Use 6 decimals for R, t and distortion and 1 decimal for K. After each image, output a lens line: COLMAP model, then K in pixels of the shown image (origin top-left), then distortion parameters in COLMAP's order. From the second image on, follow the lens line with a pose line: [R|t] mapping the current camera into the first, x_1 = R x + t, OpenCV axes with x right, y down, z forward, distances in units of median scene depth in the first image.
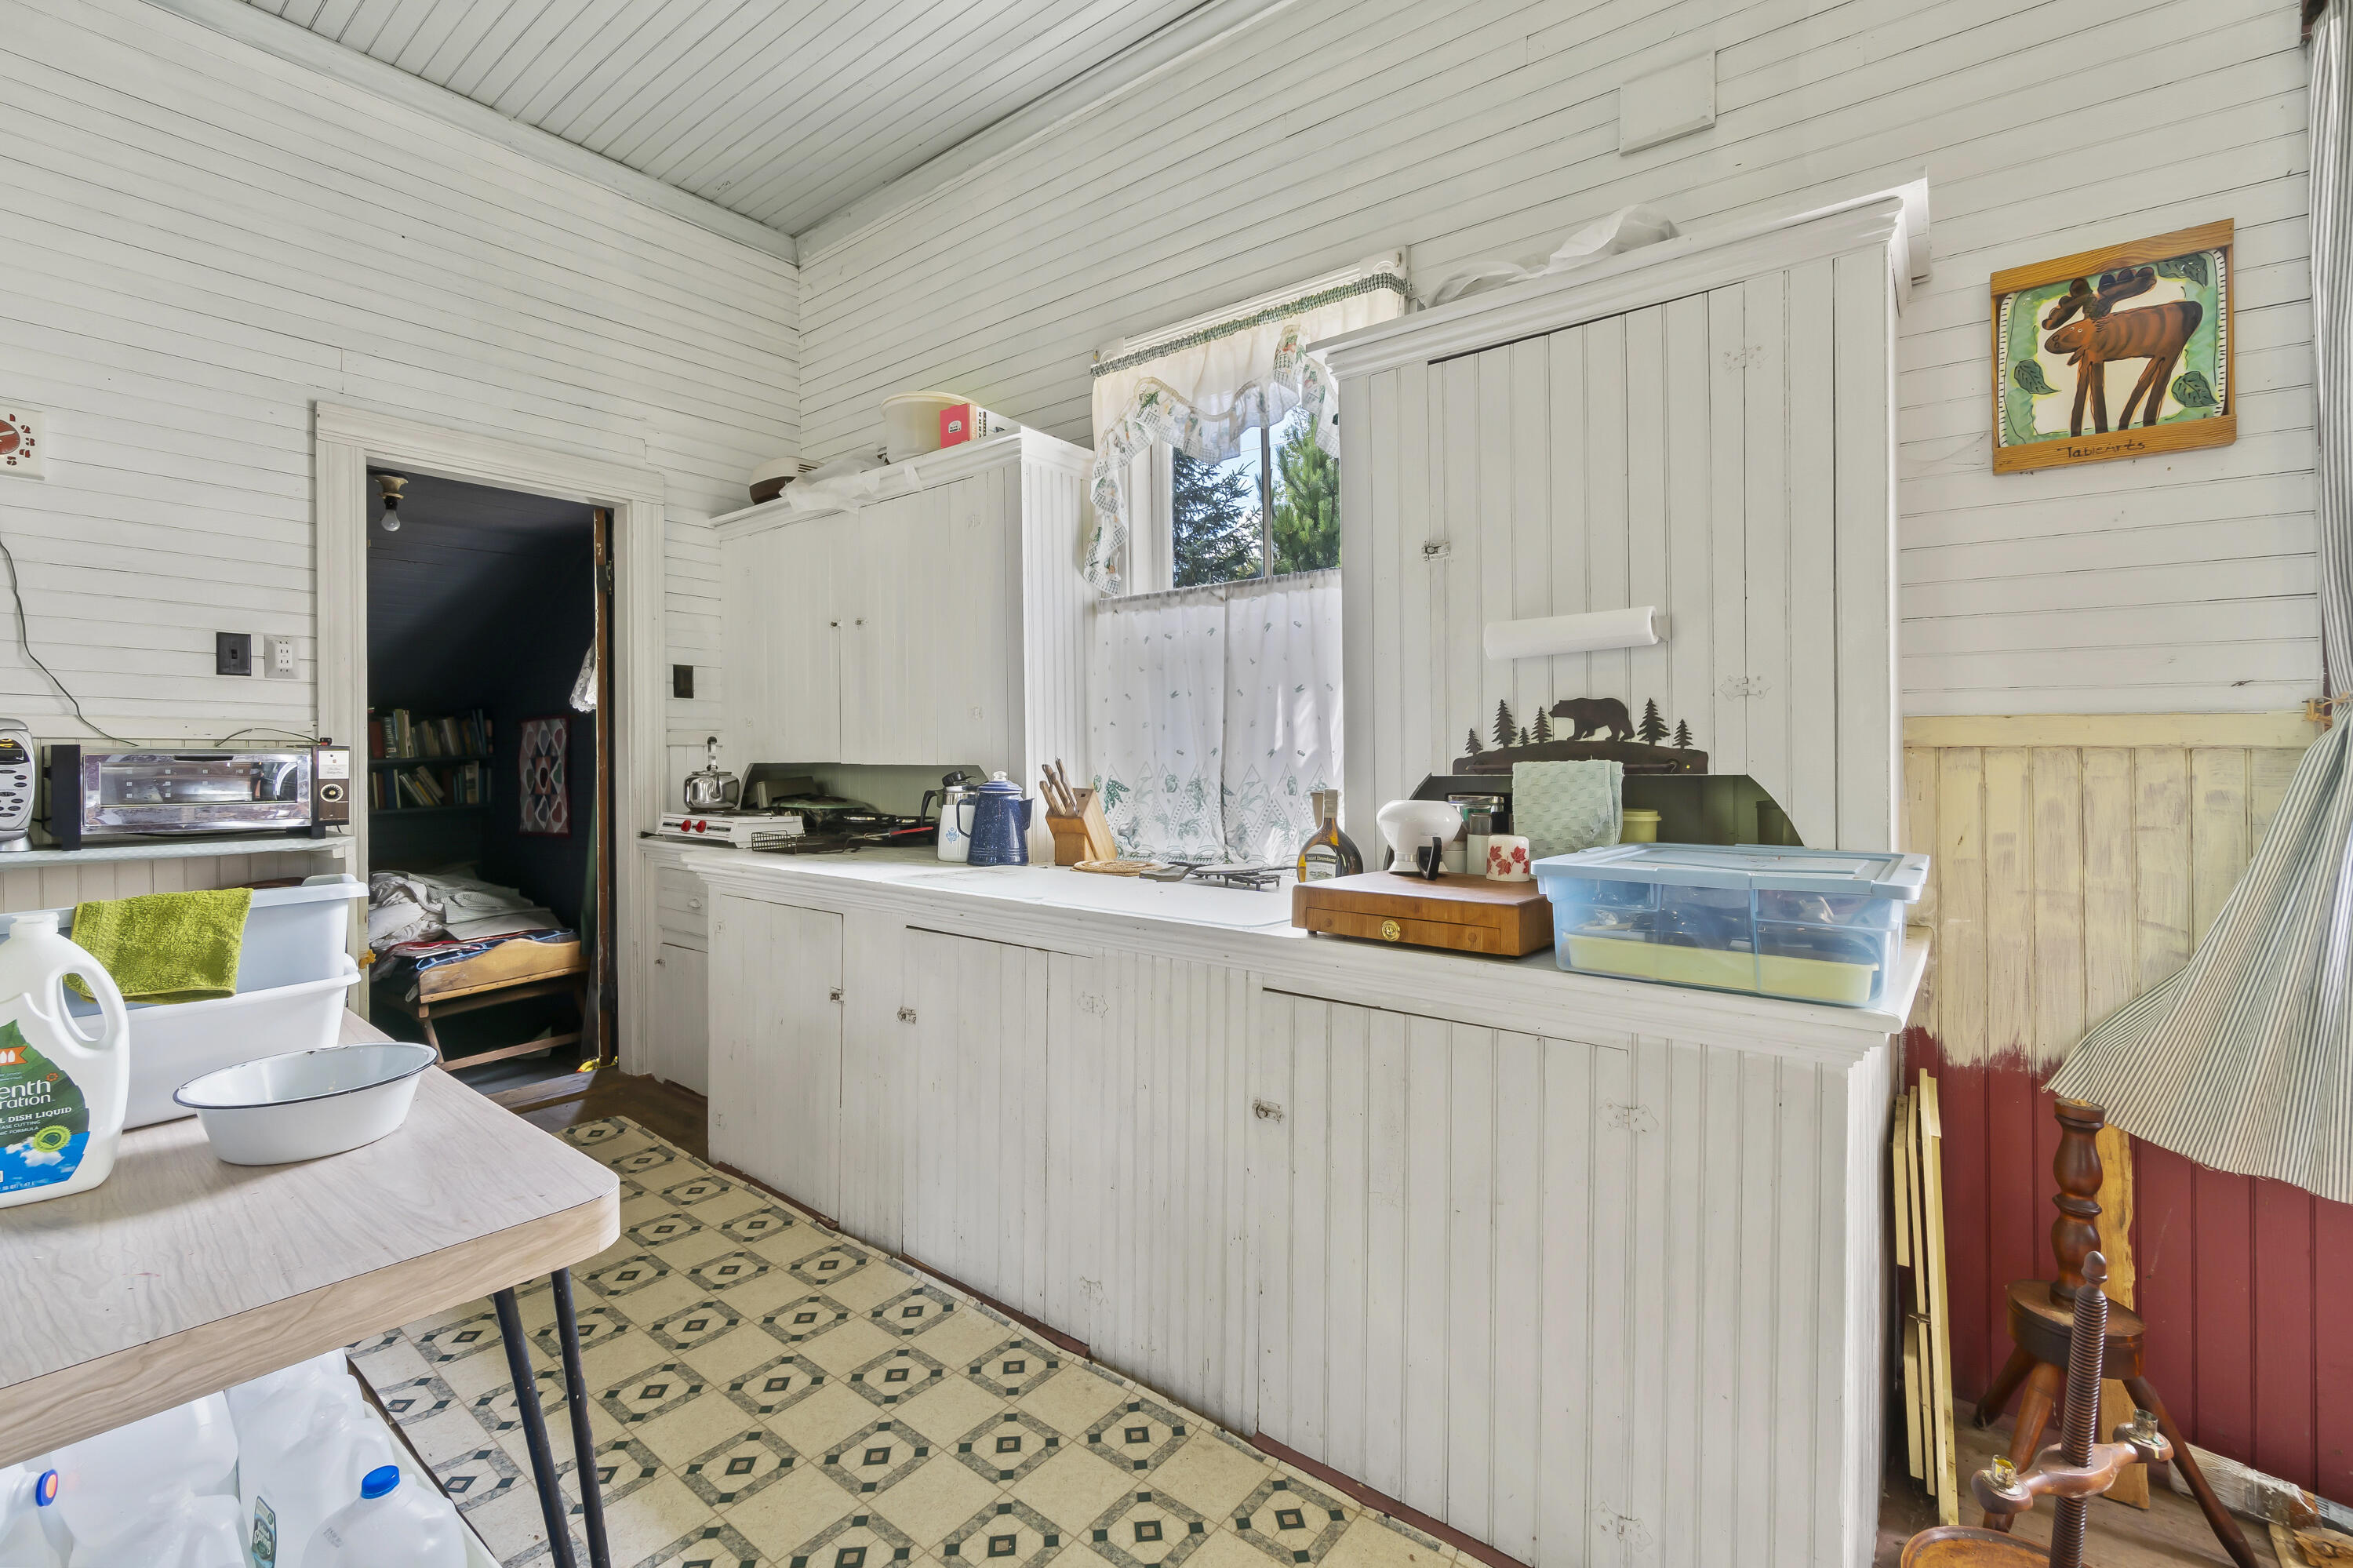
lens RADIAL K [[1026.2, 0, 1171.7], [0, 1026.2, 751.3], [0, 0, 1]] dist [0.001237, 0.000120]
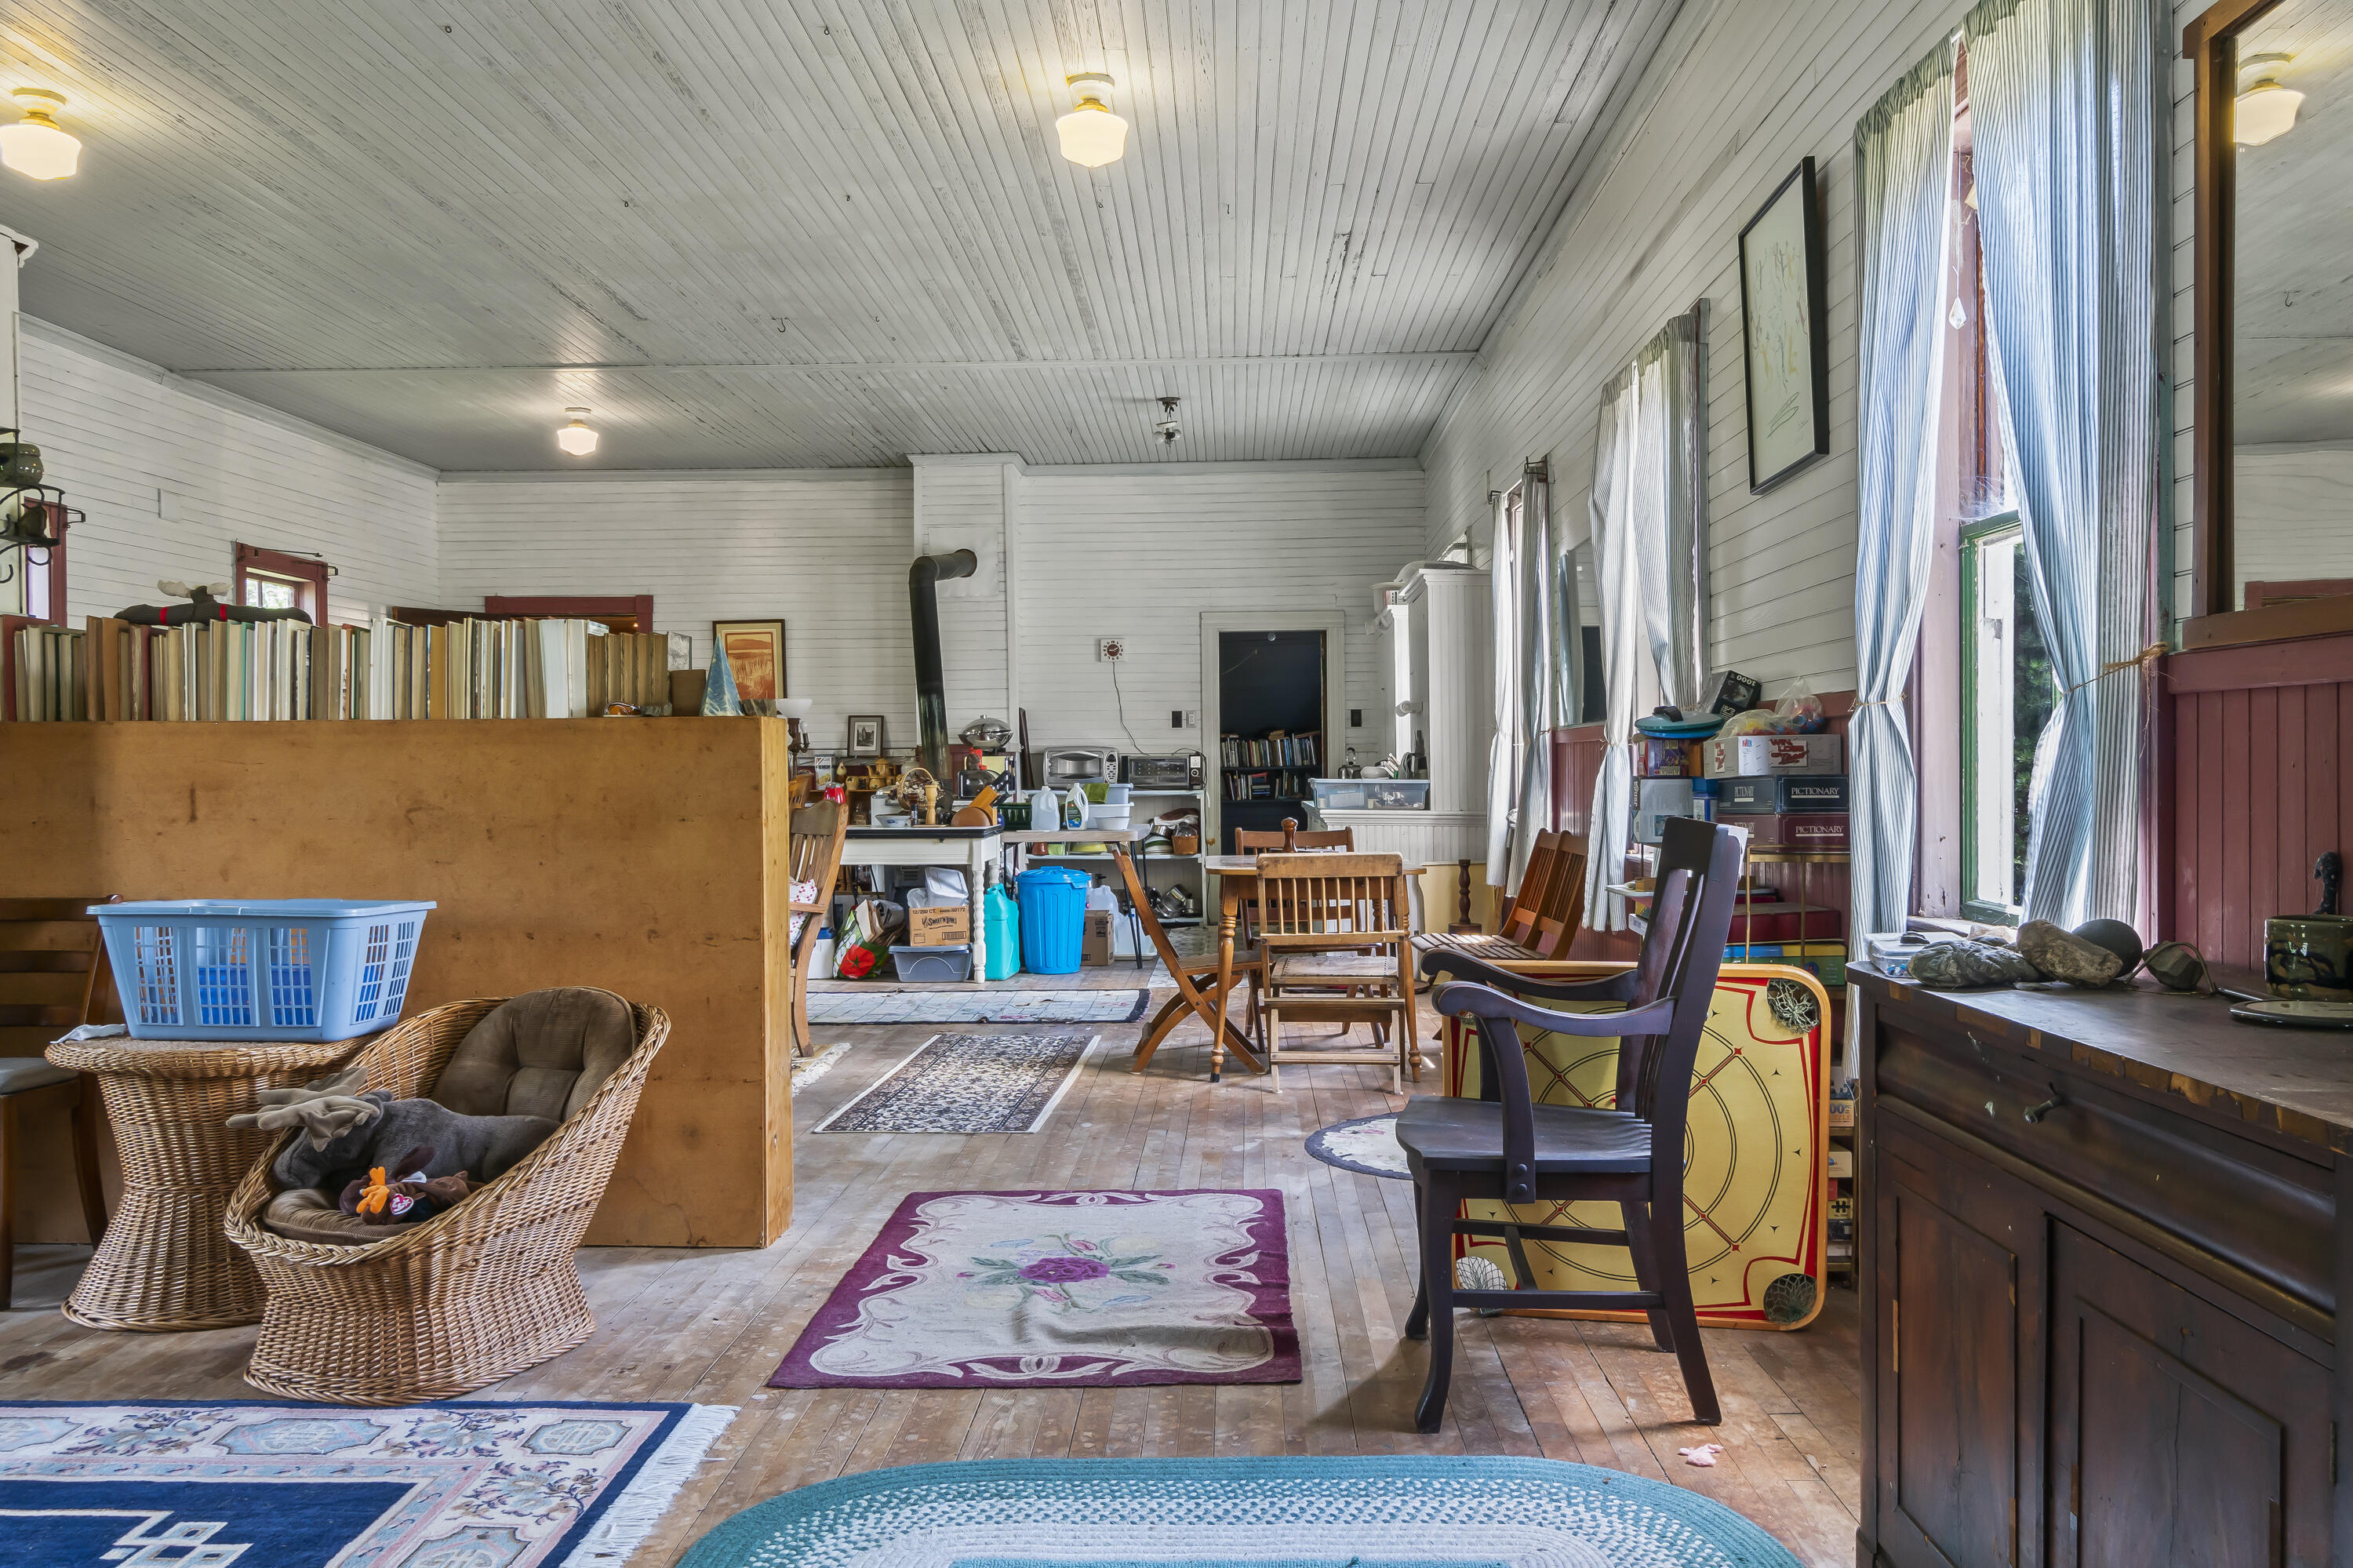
lens RADIAL K [[1976.4, 0, 1176.5], [0, 1976.4, 784.0], [0, 0, 1]] dist [-0.001789, -0.003000]
pose [[0.597316, -0.008712, -0.801958, 2.963478], [0.011445, 0.999932, -0.002339, 0.075278], [0.801924, -0.007781, 0.597375, -1.895160]]
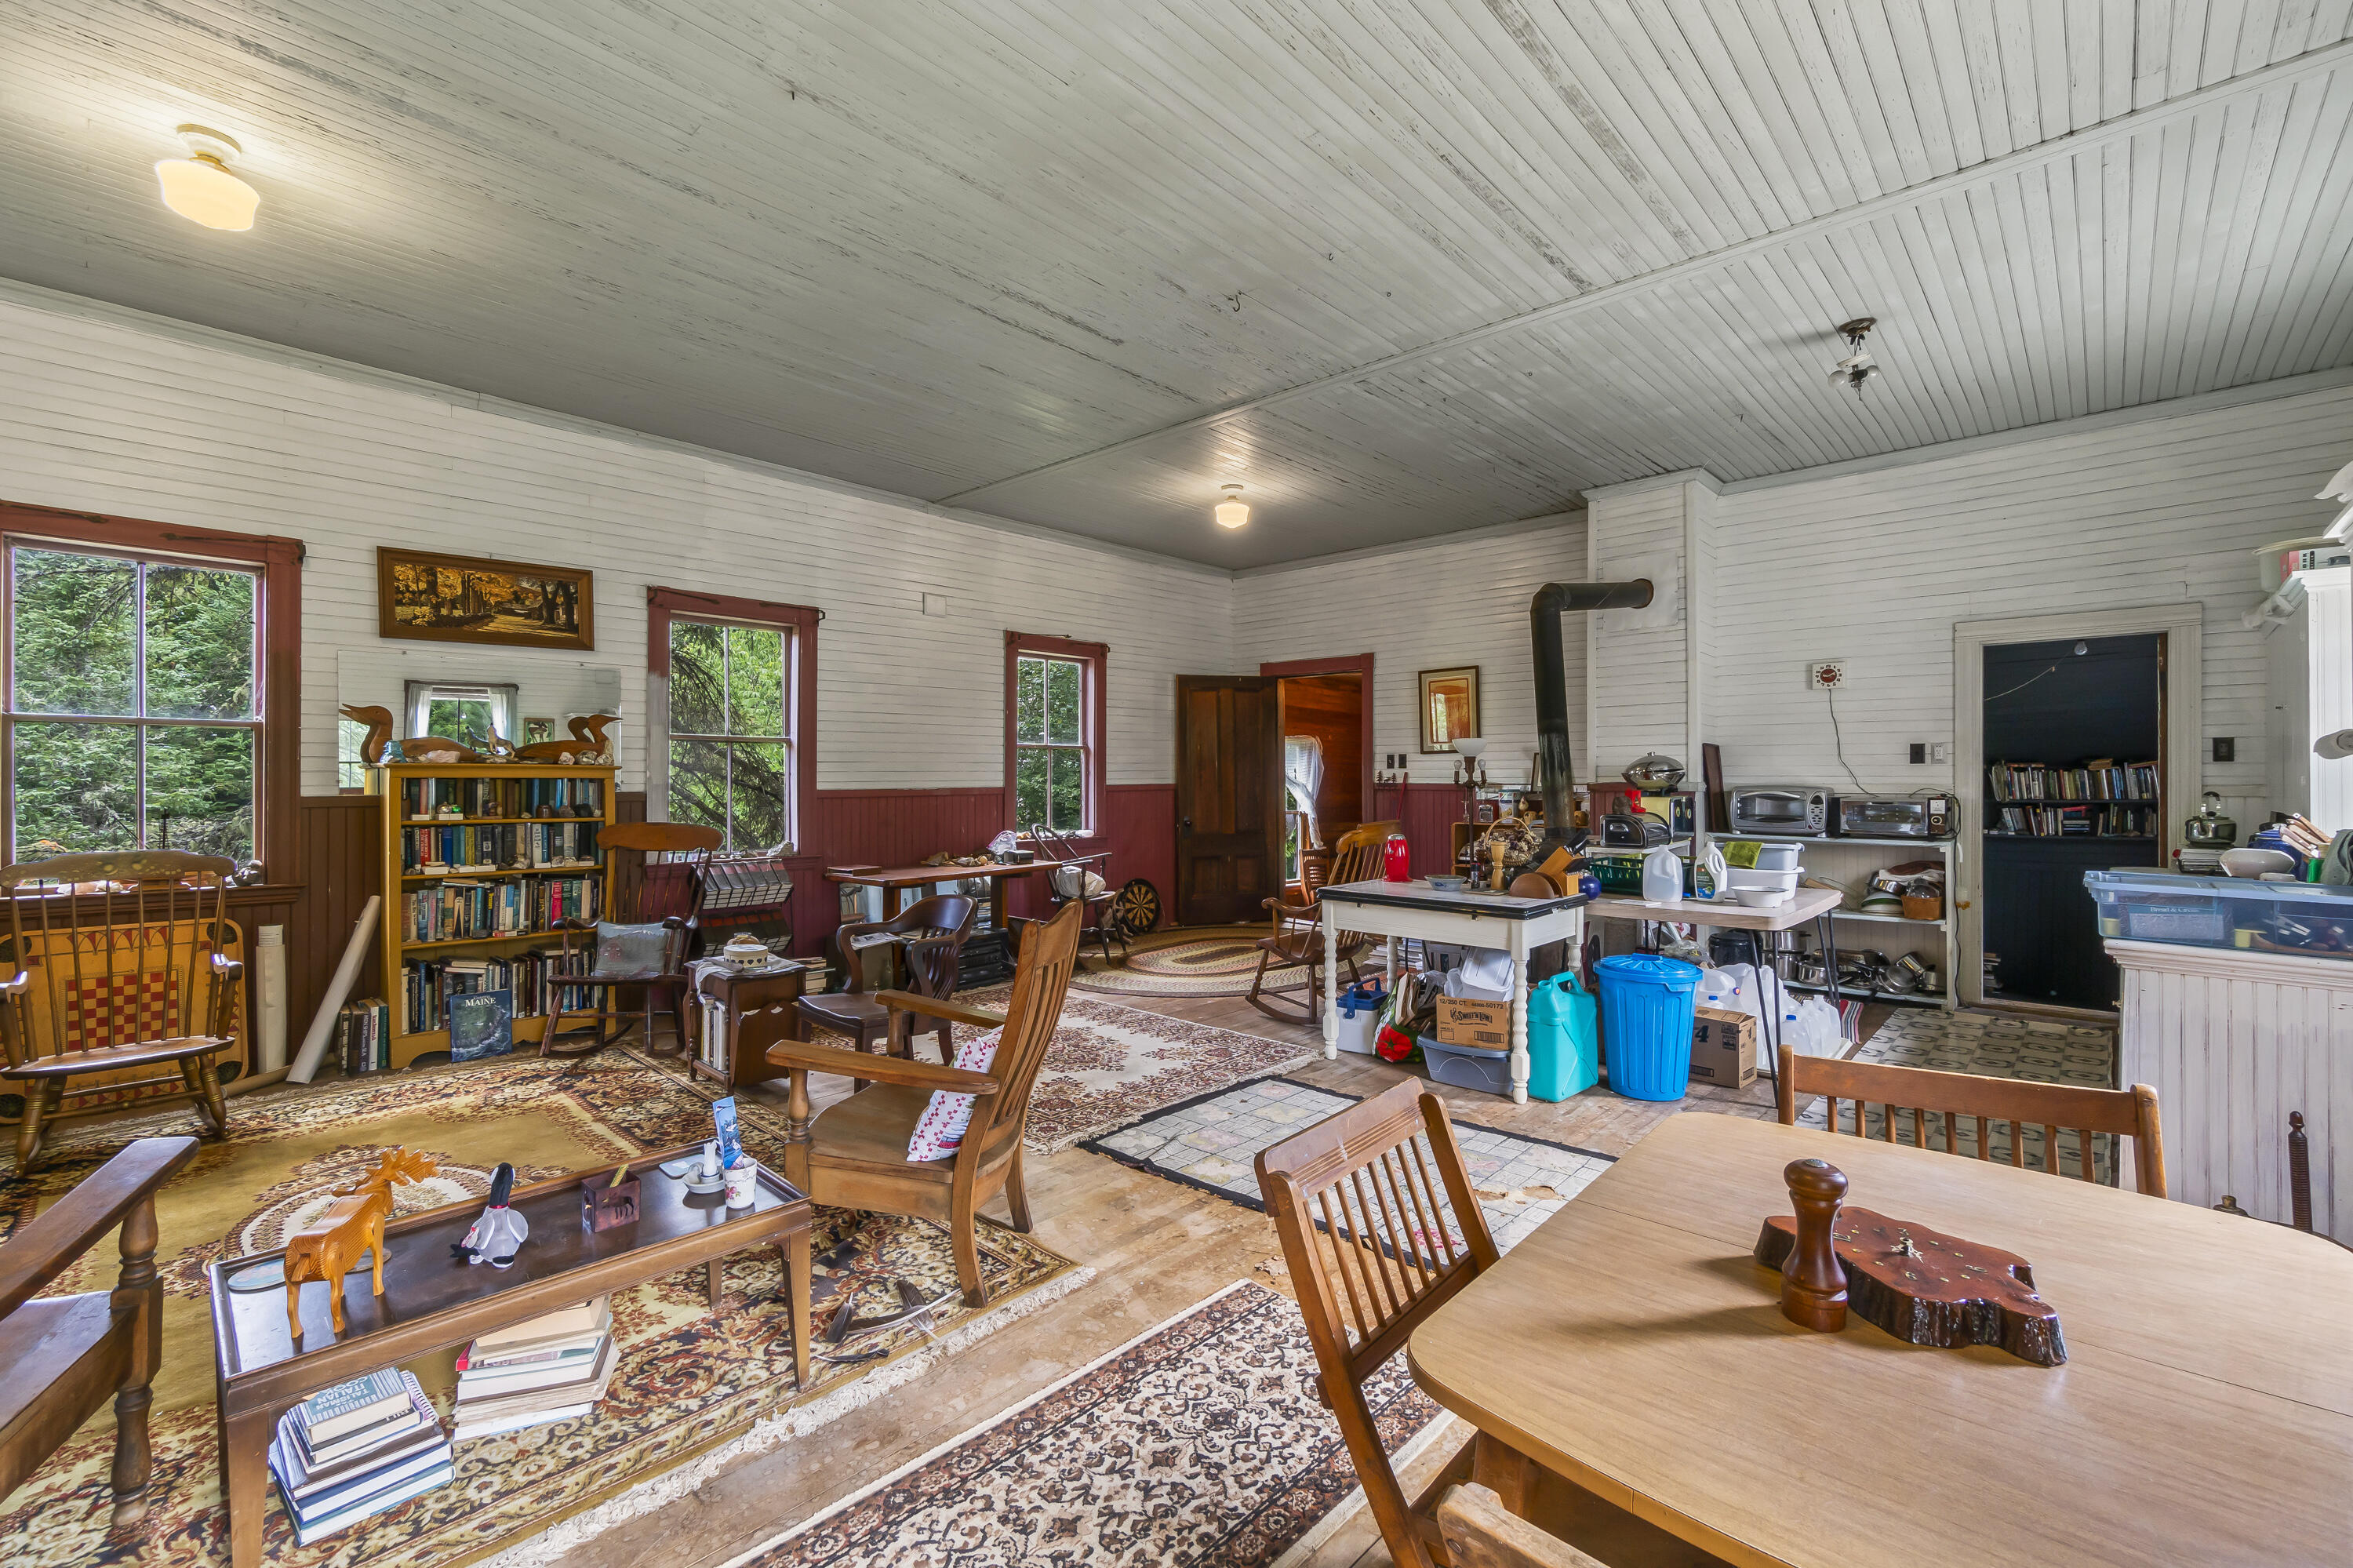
lens RADIAL K [[1014.8, 0, 1178.8], [0, 1014.8, 780.1], [0, 0, 1]] dist [0.002997, 0.000311]
pose [[-0.077999, -0.002617, -0.996950, 1.293460], [0.002292, 0.999993, -0.002804, -0.036690], [0.996951, -0.002504, -0.077992, -0.359657]]
